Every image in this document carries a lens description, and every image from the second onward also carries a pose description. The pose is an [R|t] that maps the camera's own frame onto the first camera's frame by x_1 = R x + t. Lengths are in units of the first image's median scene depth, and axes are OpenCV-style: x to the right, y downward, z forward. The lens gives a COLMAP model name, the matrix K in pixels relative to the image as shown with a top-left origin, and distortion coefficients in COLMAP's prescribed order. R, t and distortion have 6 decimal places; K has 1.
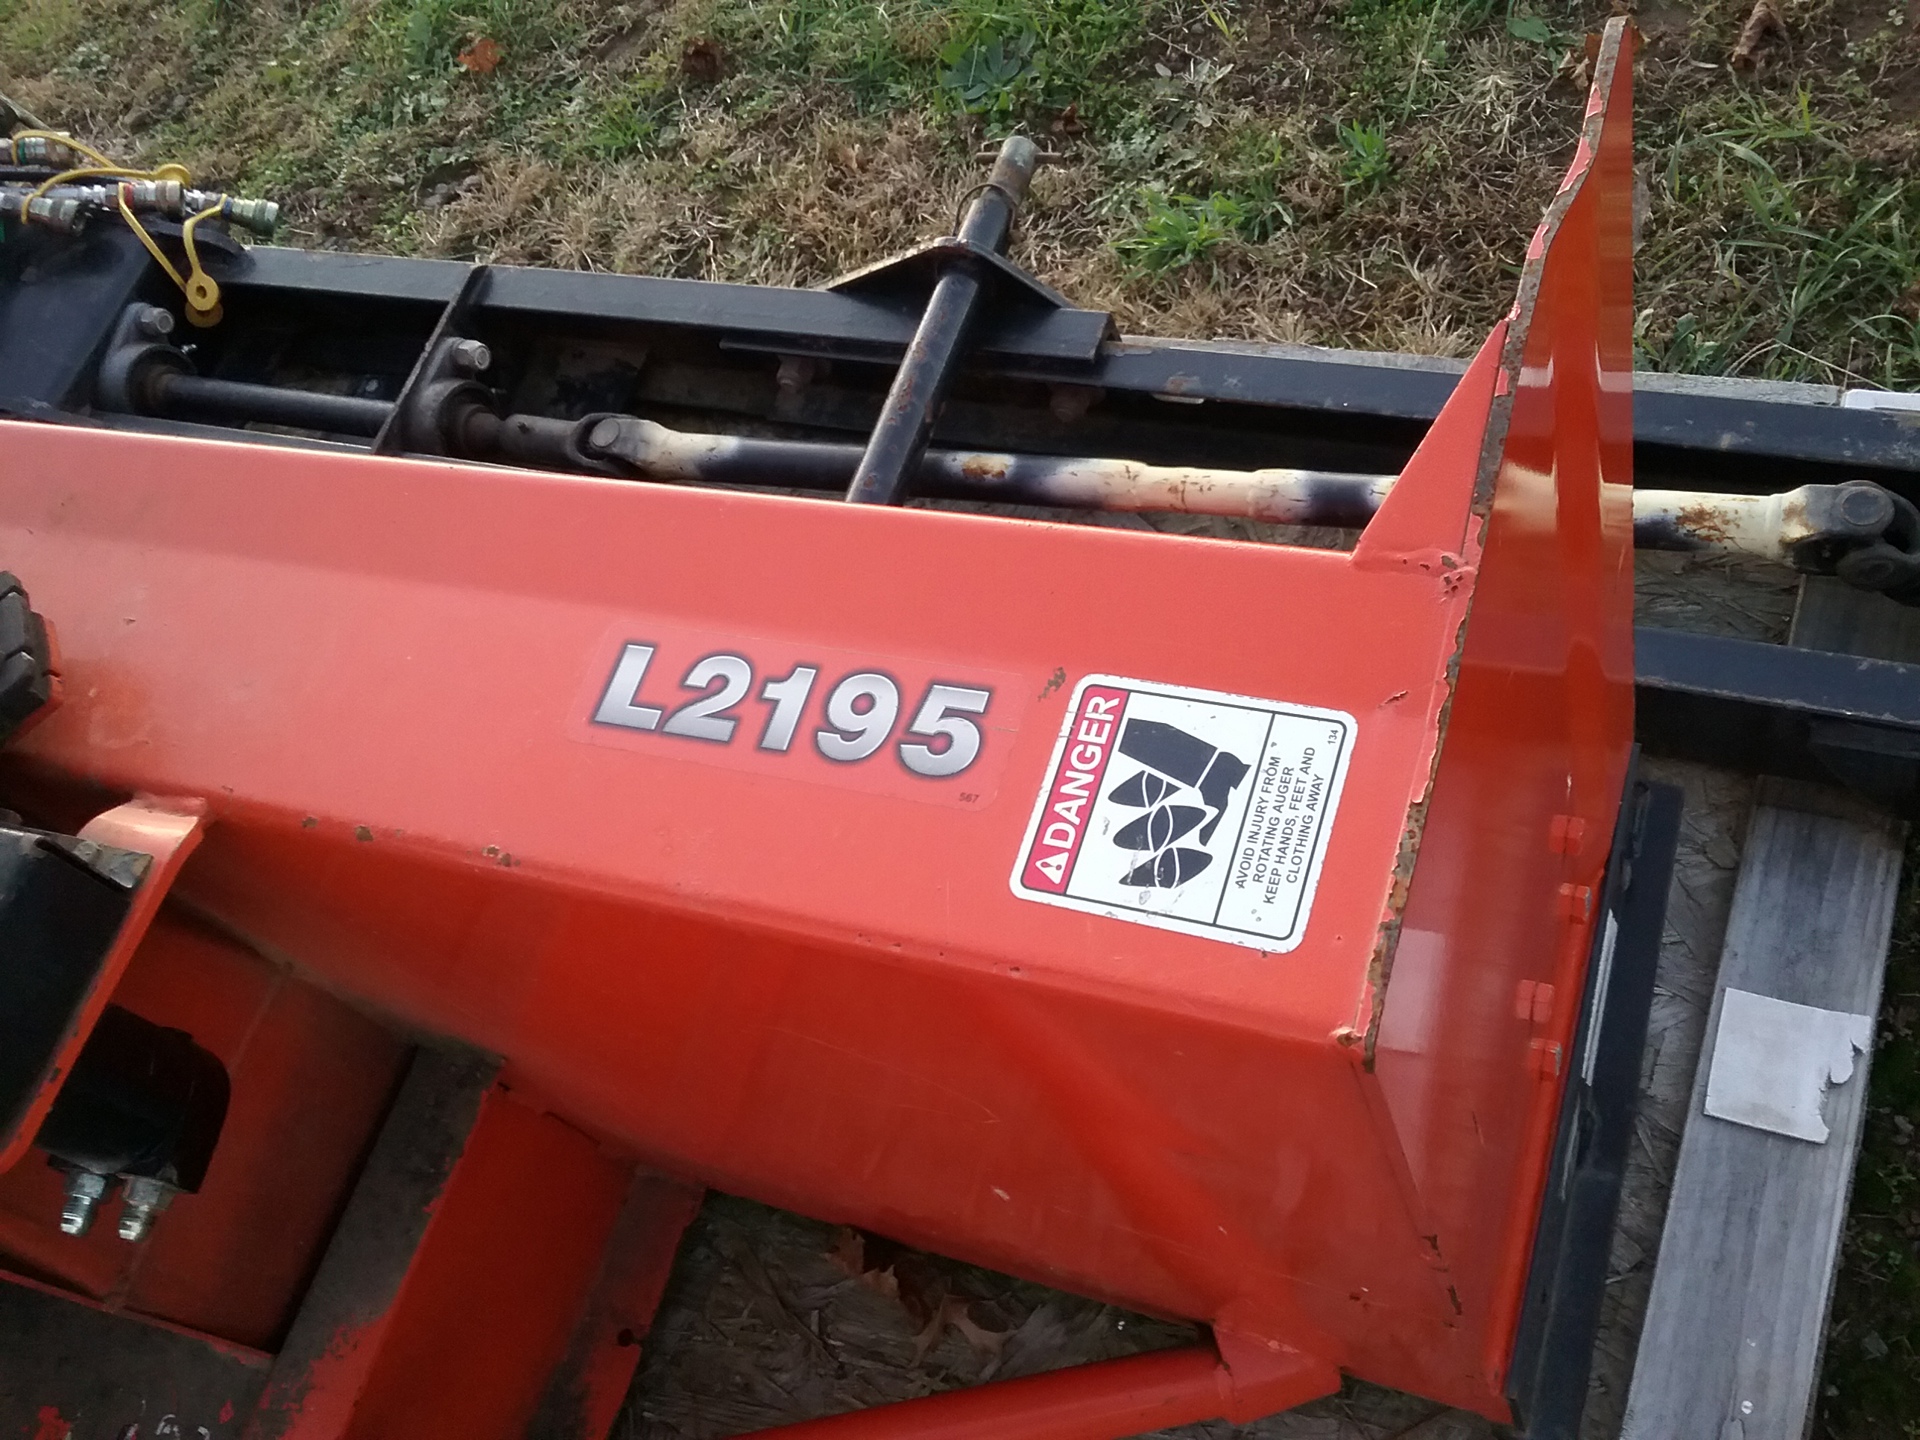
lens RADIAL K [[1730.7, 0, 960.0], [0, 1730.7, 720.0], [0, 0, 1]] dist [0.087783, -0.184978]
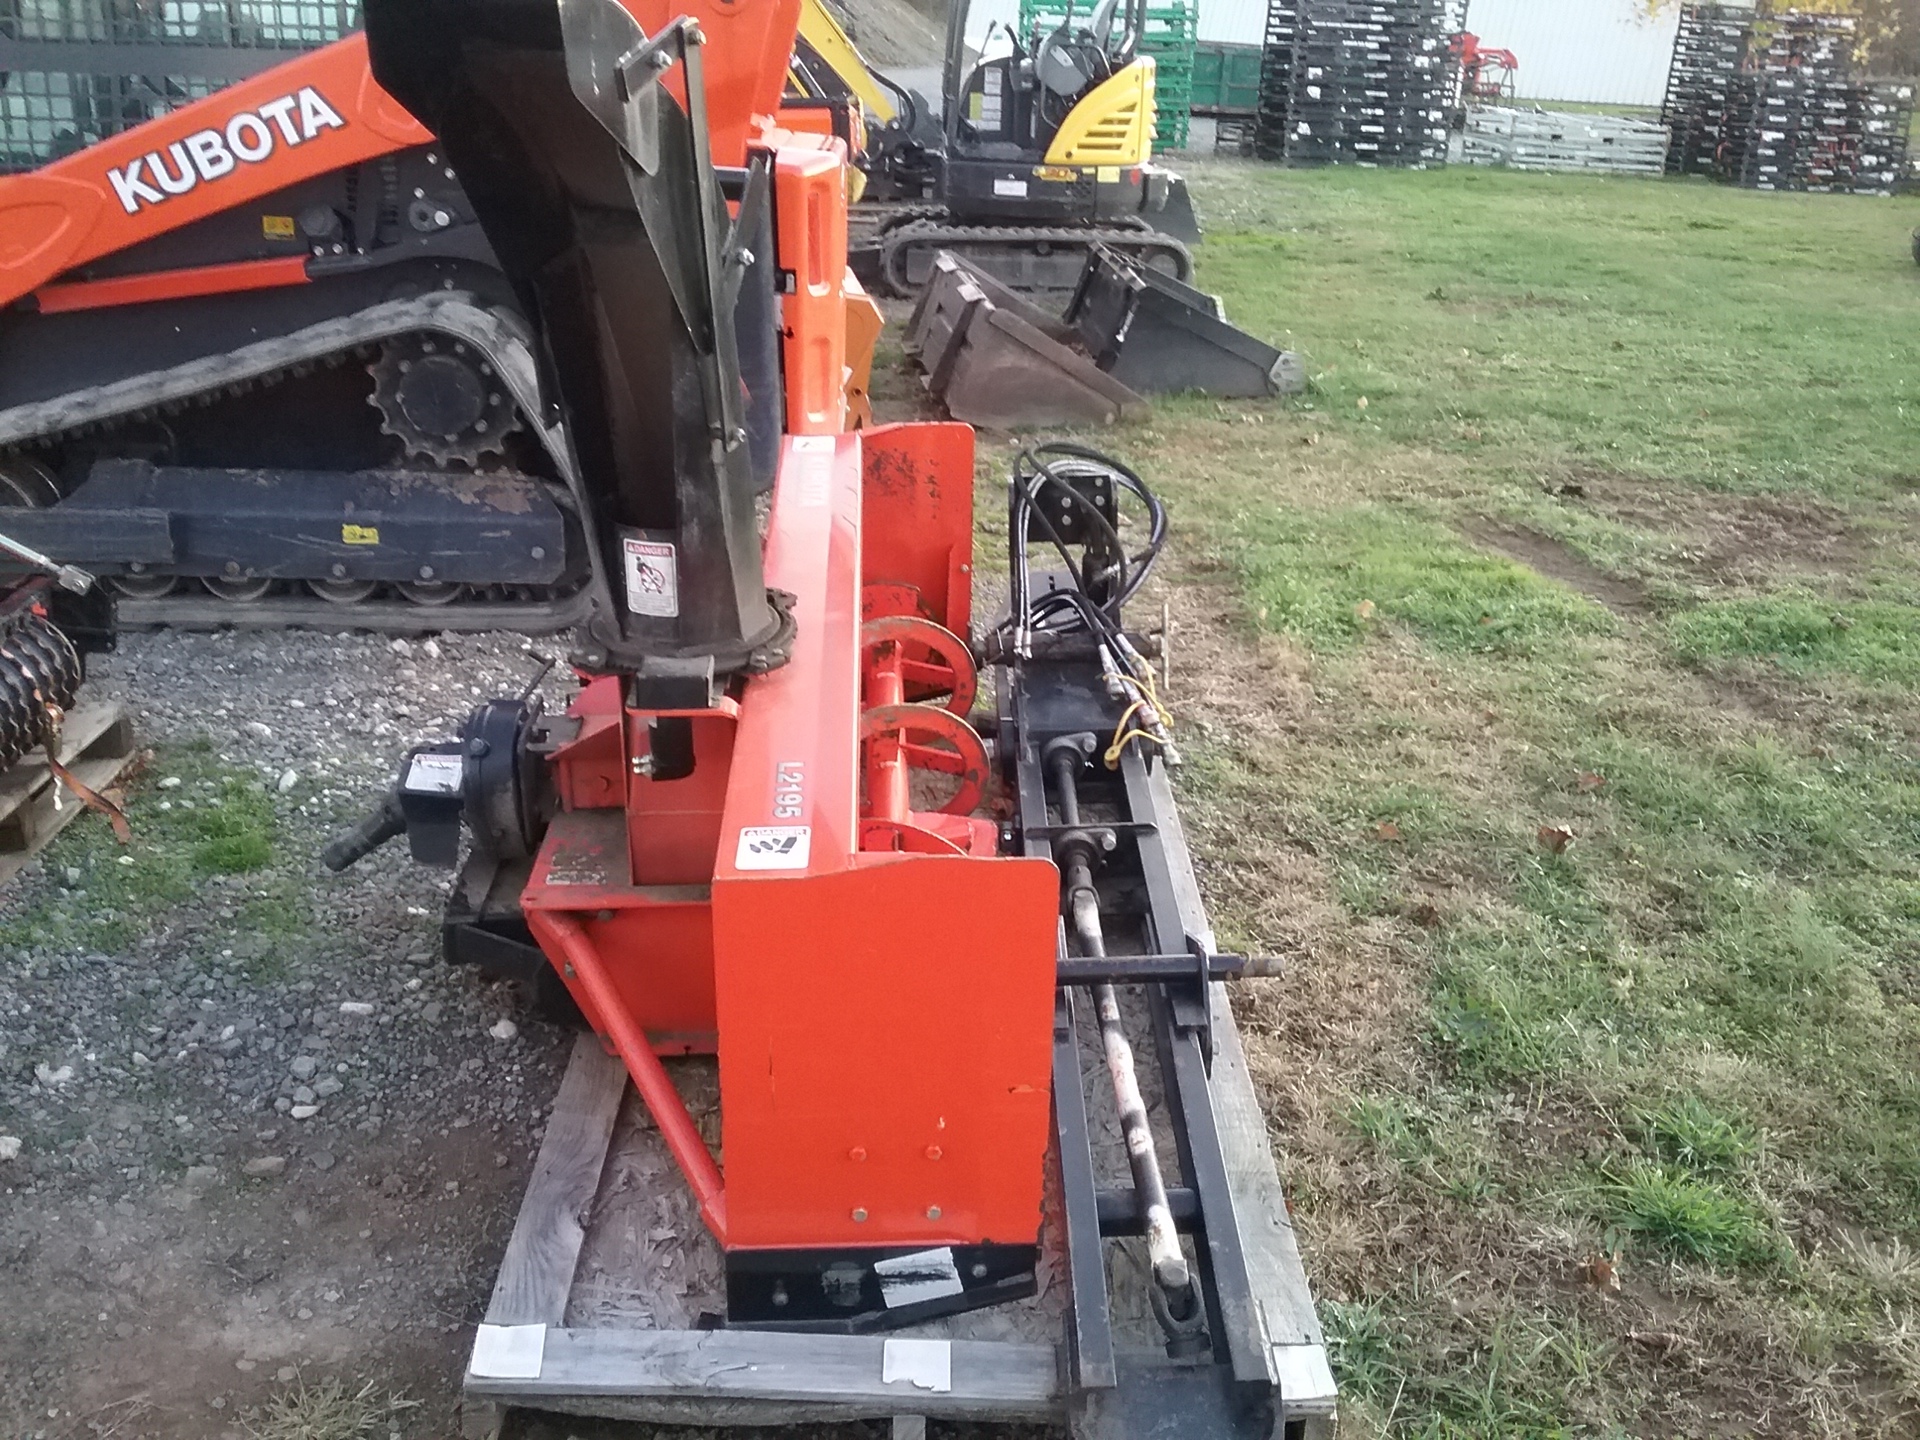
lens RADIAL K [[1730.7, 0, 960.0], [0, 1730.7, 720.0], [0, 0, 1]] dist [0.087783, -0.184978]
pose [[0.344308, 0.647086, -0.680244, 0.870713], [-0.864246, 0.501507, 0.039621, -0.193088], [0.366785, 0.574256, 0.731915, -0.578854]]
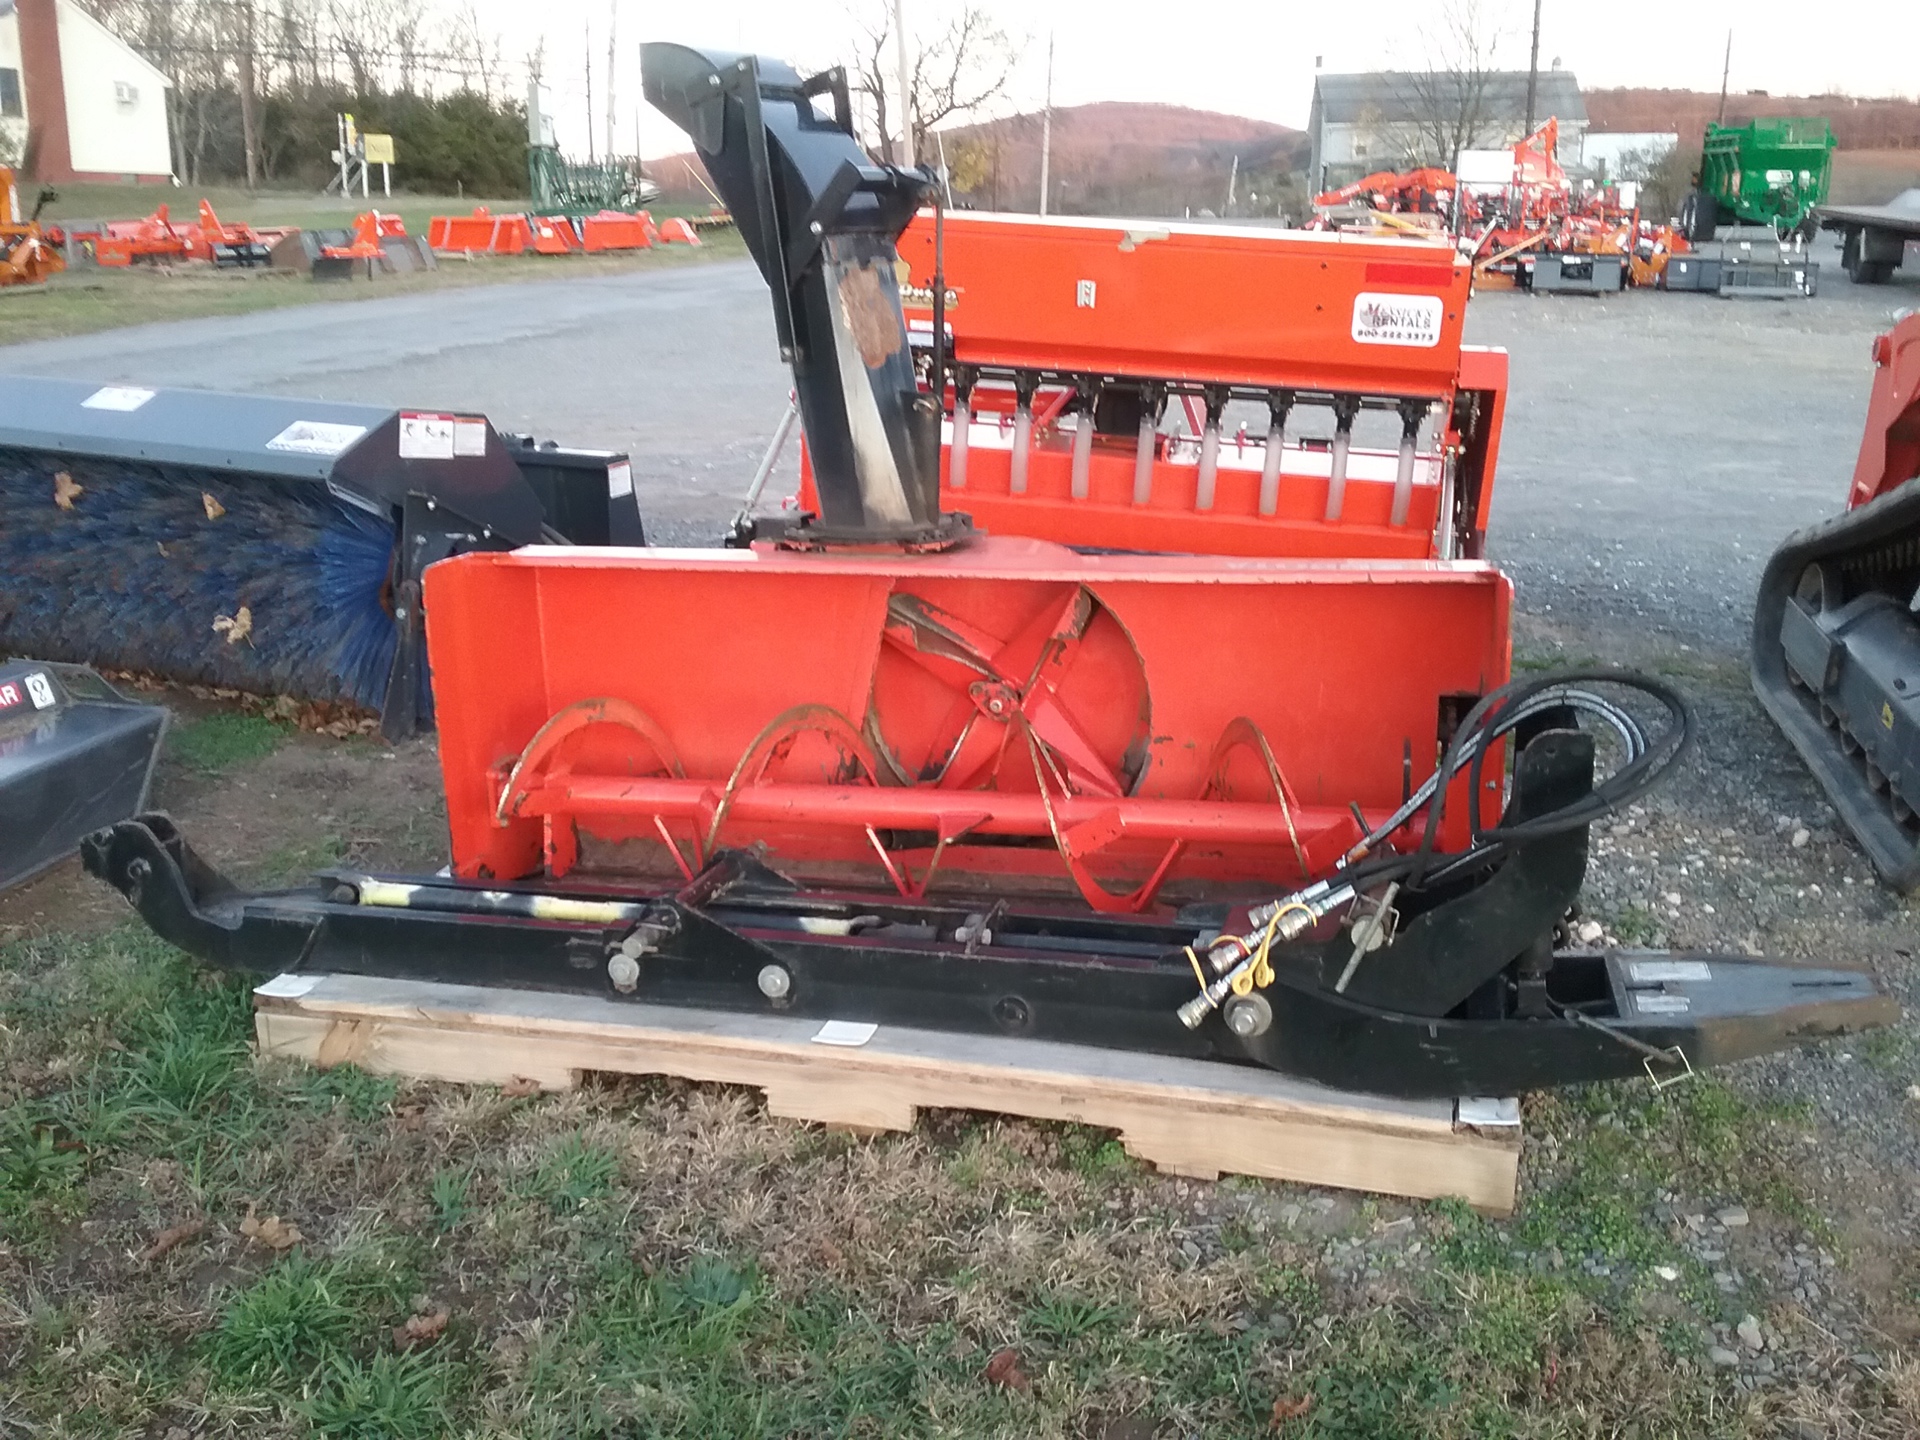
lens RADIAL K [[1625.7, 0, 960.0], [0, 1625.7, 720.0], [0, 0, 1]] dist [0.003244, 0.000039]
pose [[-0.943686, 0.329037, -0.034505, -0.278963], [0.039897, 0.216712, 0.975420, -1.774055], [0.328427, 0.919114, -0.217636, 1.075522]]
